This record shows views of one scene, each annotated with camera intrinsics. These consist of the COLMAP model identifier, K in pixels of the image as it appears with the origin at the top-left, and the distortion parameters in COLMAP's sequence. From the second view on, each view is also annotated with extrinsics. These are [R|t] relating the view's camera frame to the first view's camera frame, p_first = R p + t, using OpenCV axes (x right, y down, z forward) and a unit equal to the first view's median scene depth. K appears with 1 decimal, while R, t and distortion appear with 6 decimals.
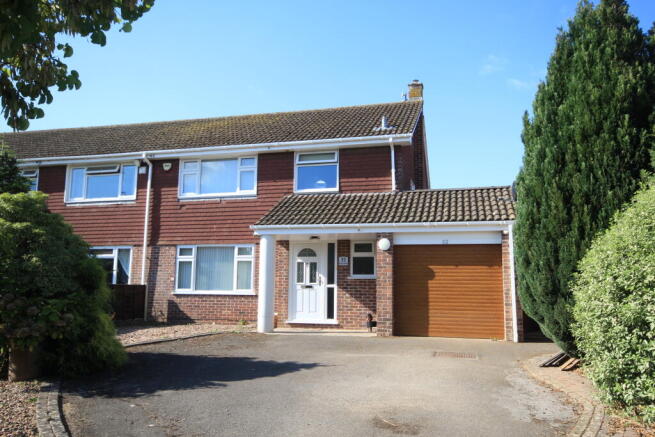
lens RADIAL K [[557.3, 0, 327.5], [0, 557.3, 218.5], [0, 0, 1]] dist [0.032710, 0.009419]
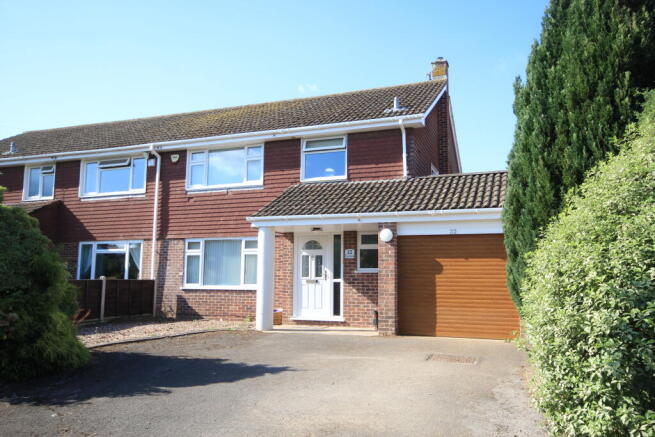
lens RADIAL K [[557.3, 0, 327.5], [0, 557.3, 218.5], [0, 0, 1]] dist [0.032710, 0.009419]
pose [[0.992924, -0.016024, -0.117668, 0.102040], [0.017636, 0.999764, 0.012672, 0.004944], [0.117437, -0.014658, 0.992972, 0.072184]]
